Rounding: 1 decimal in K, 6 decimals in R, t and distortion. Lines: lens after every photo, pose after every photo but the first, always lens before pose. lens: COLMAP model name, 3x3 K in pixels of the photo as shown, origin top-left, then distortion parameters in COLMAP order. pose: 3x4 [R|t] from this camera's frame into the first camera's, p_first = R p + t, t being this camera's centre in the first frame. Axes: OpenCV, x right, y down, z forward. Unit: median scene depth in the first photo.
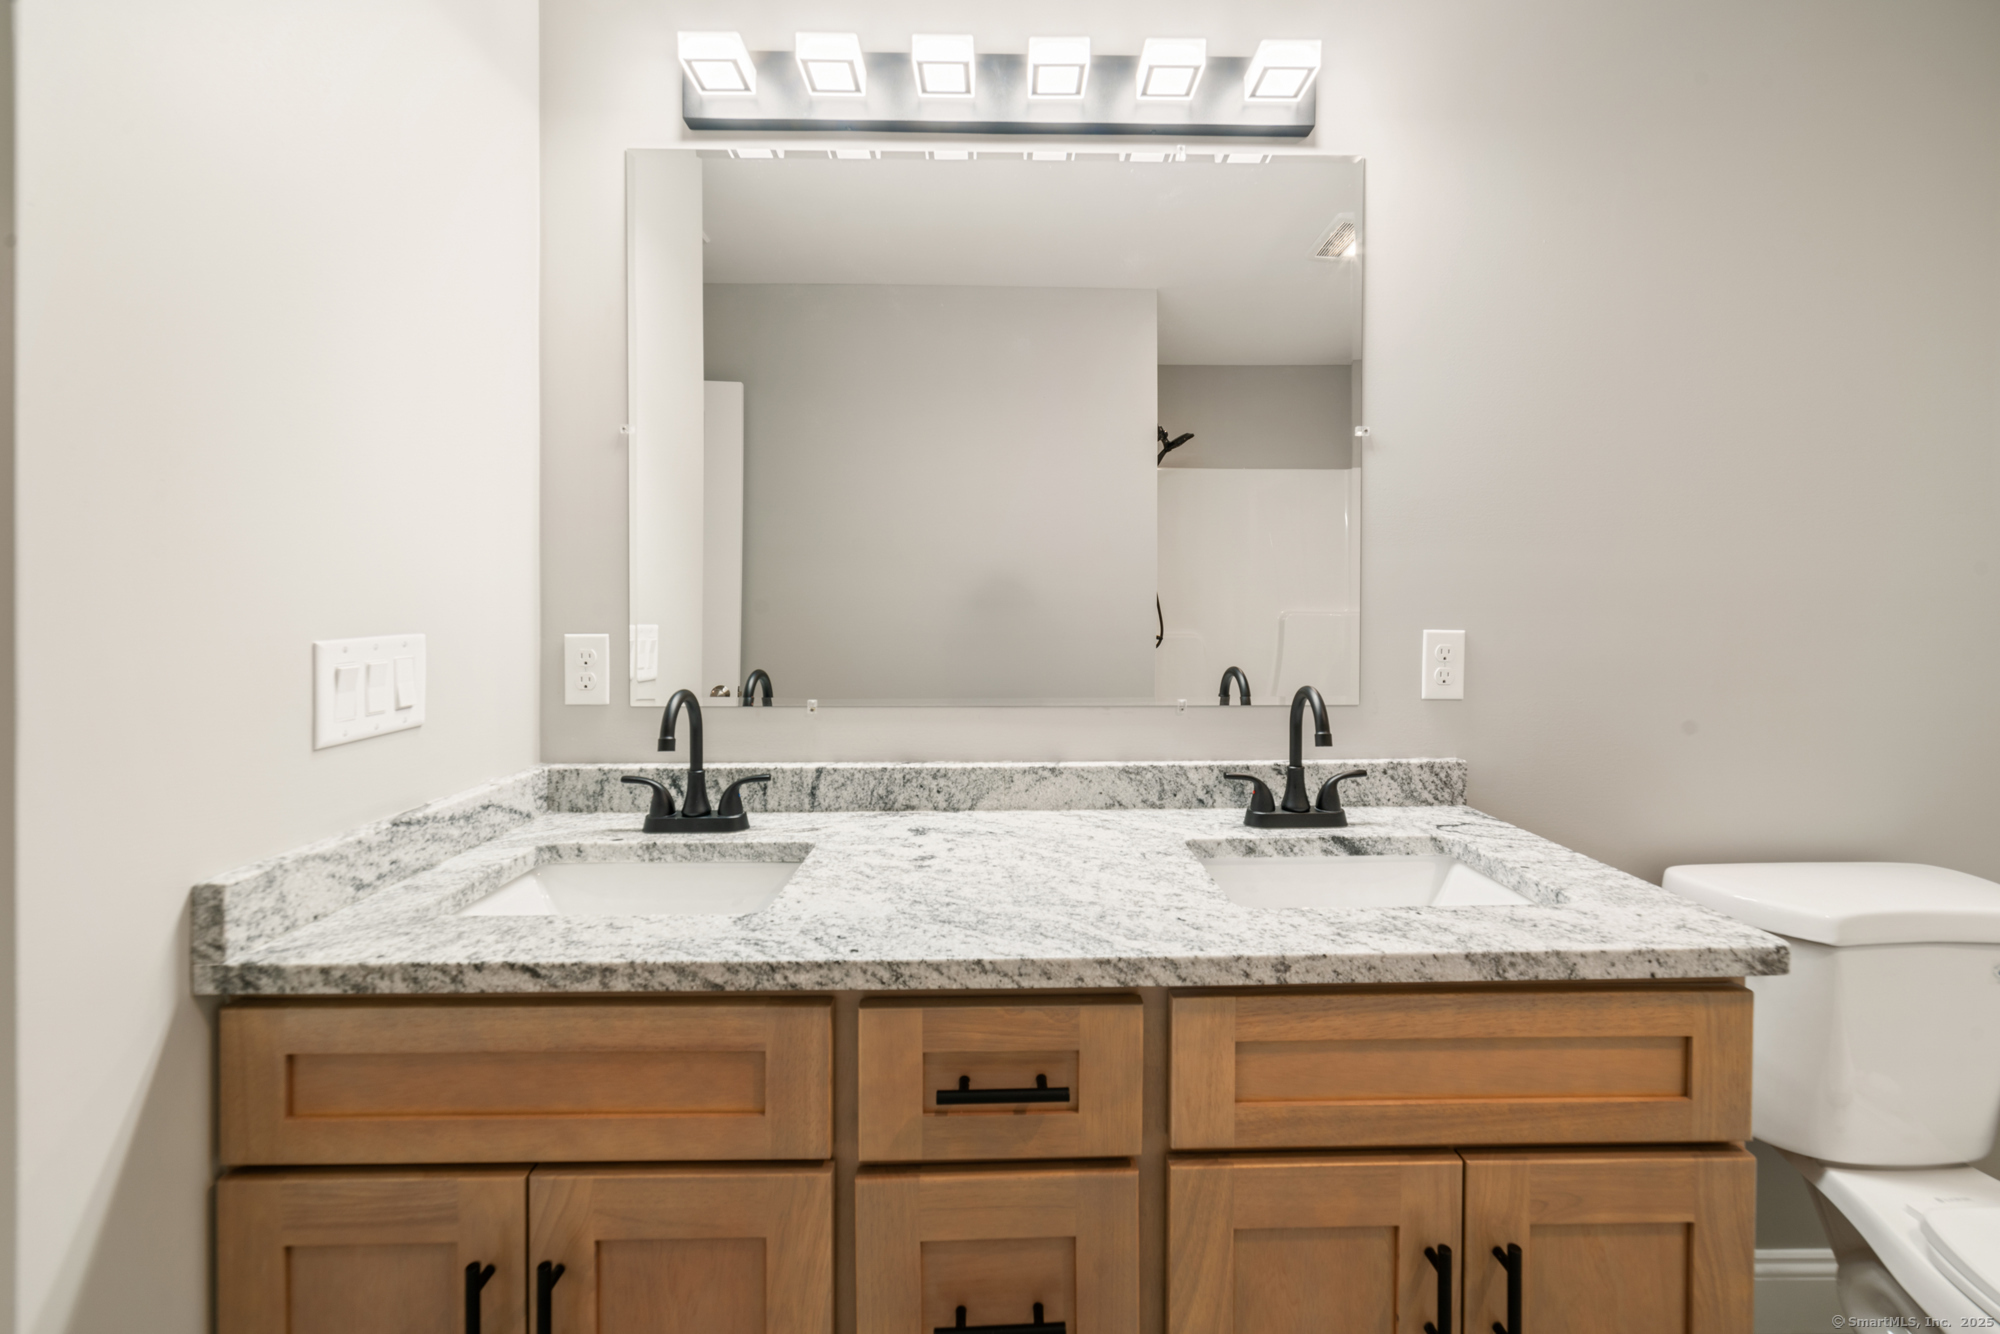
lens RADIAL K [[776.4, 0, 1022.5], [0, 776.4, 620.0], [0, 0, 1]] dist [-0.007602, 0.002024]
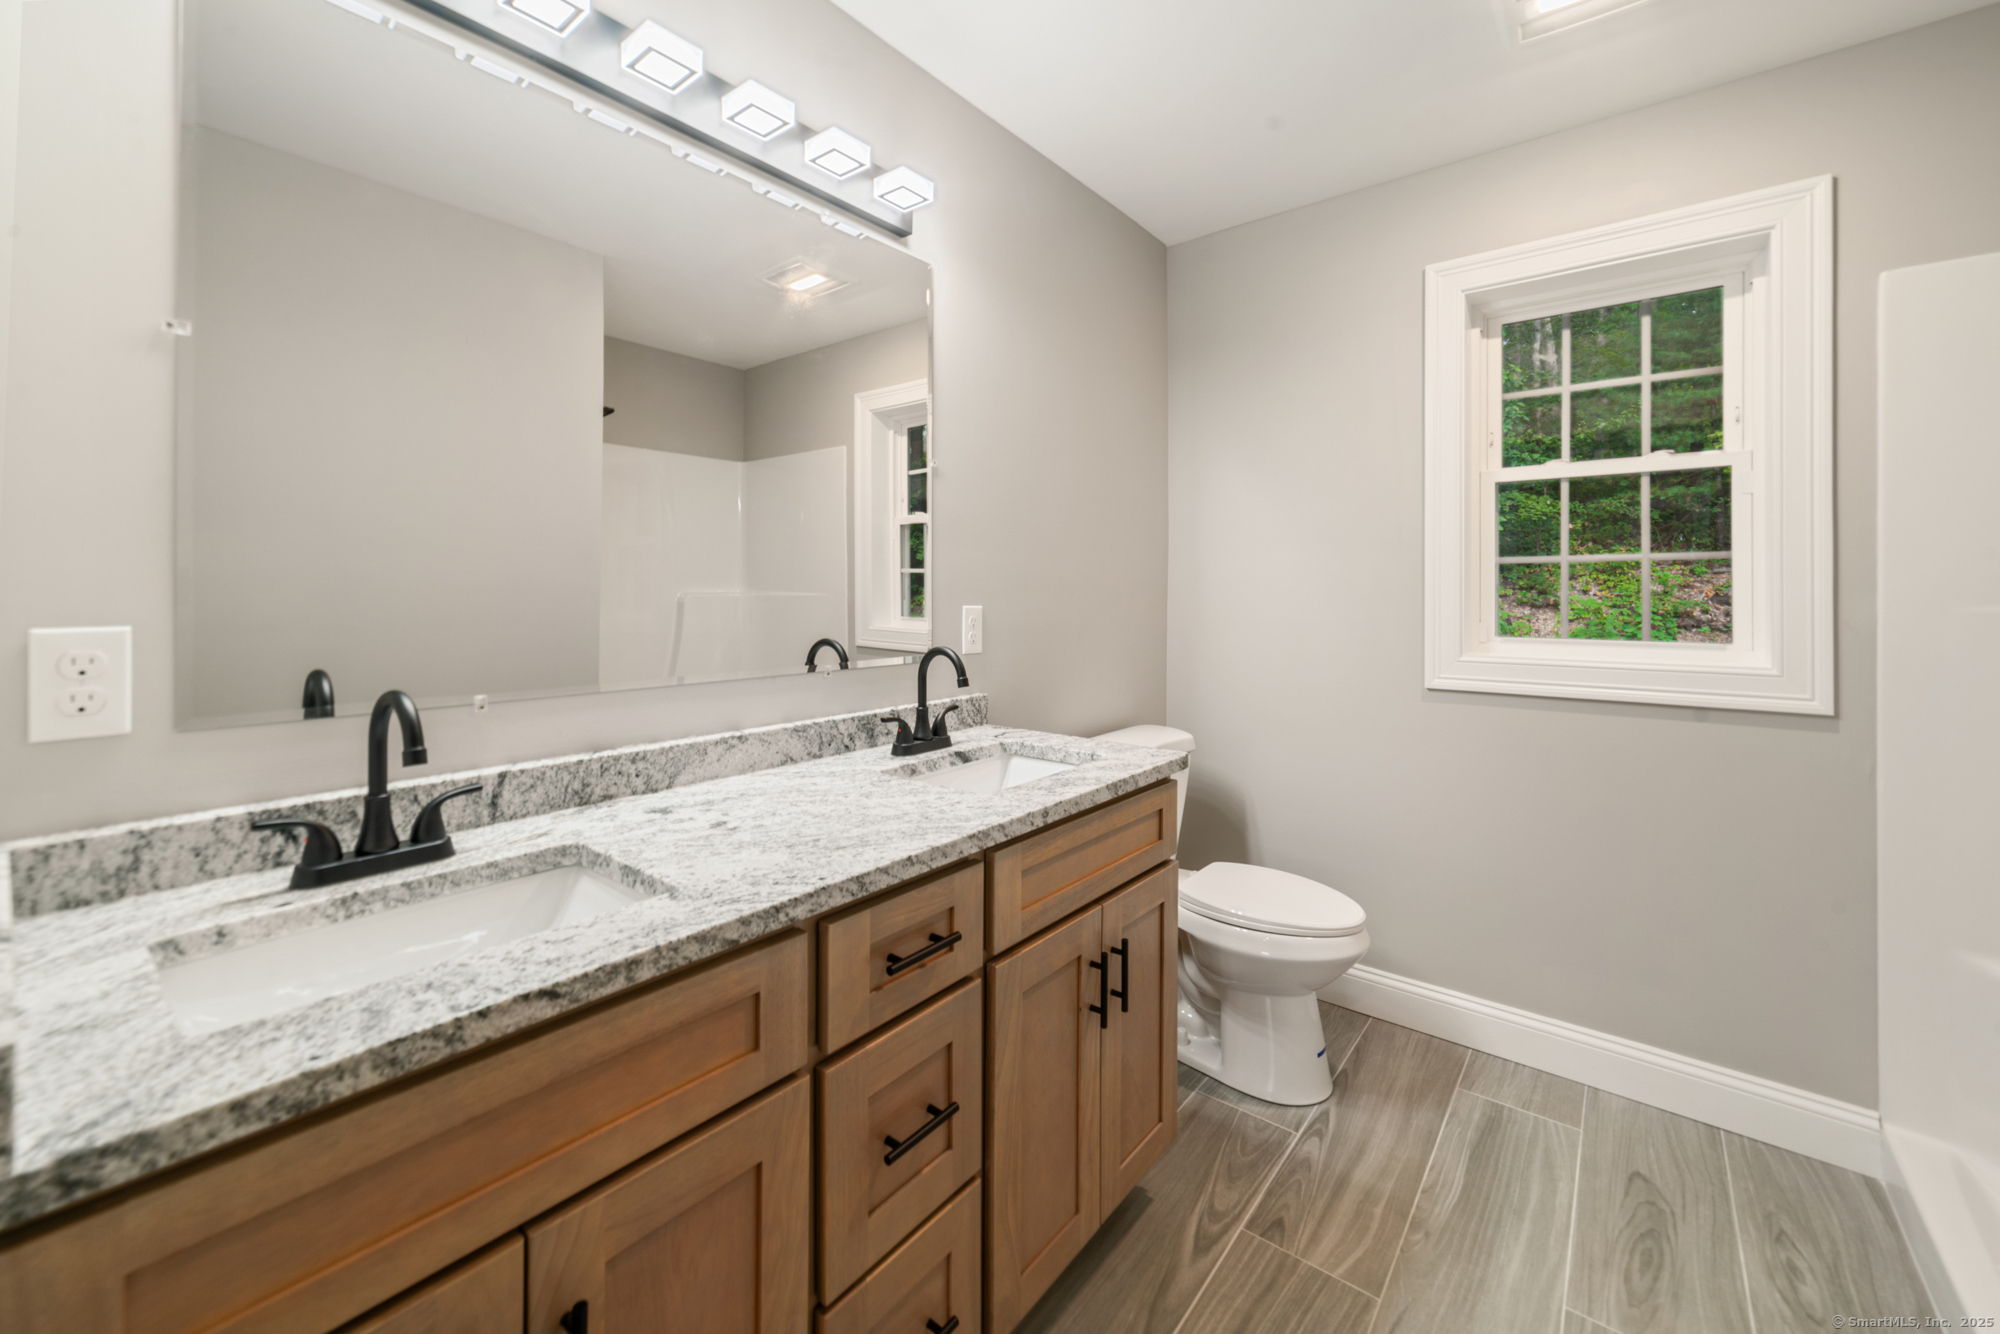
lens RADIAL K [[776.4, 0, 1017.8], [0, 776.4, 581.7], [0, 0, 1]] dist [-0.007602, 0.002024]
pose [[0.641592, 0.012638, 0.766942, -0.928728], [0.003715, 0.999801, -0.019583, -0.005678], [-0.767037, 0.015414, 0.641417, -0.002327]]
